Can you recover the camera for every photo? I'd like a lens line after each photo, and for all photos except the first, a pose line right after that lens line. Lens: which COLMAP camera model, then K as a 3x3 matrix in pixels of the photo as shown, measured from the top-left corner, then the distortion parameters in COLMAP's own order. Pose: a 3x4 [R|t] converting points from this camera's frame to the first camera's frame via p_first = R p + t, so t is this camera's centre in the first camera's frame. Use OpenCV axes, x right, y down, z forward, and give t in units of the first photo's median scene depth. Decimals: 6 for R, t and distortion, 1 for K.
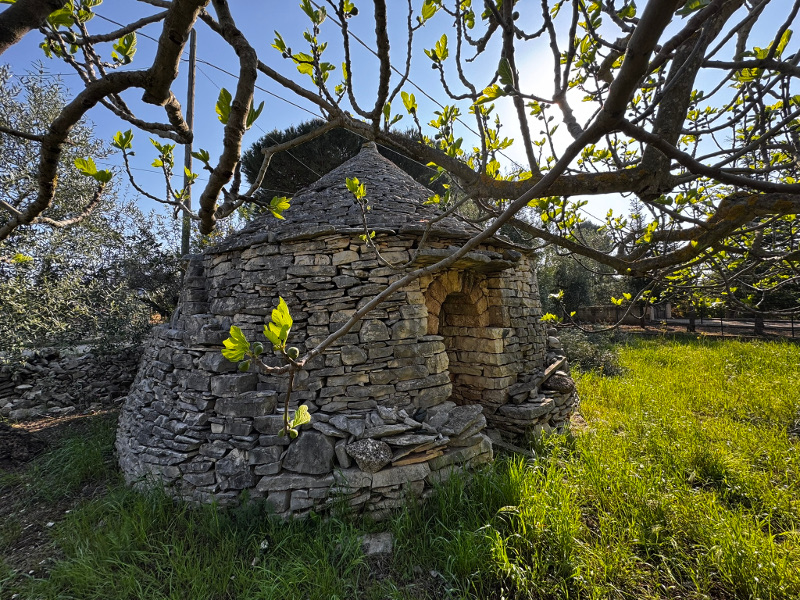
lens RADIAL K [[321.6, 0, 400.0], [0, 321.6, 300.0], [0, 0, 1]] dist [0.000182, 0.000003]
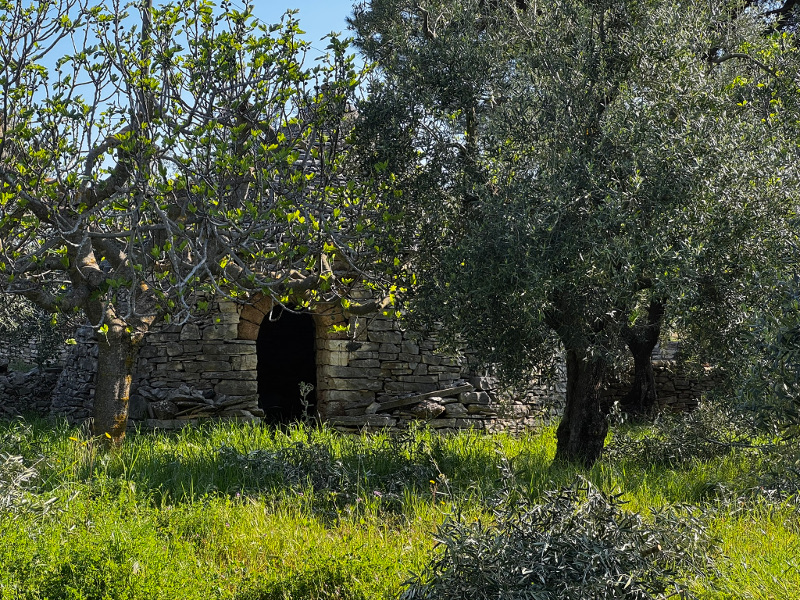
lens RADIAL K [[1794.4, 0, 400.0], [0, 1794.4, 300.0], [0, 0, 1]] dist [0.213714, 0.115627]
pose [[0.835752, 0.020526, -0.548723, 4.701634], [-0.020878, 0.999766, 0.005598, -0.096138], [0.548710, 0.006778, 0.835985, -4.717487]]
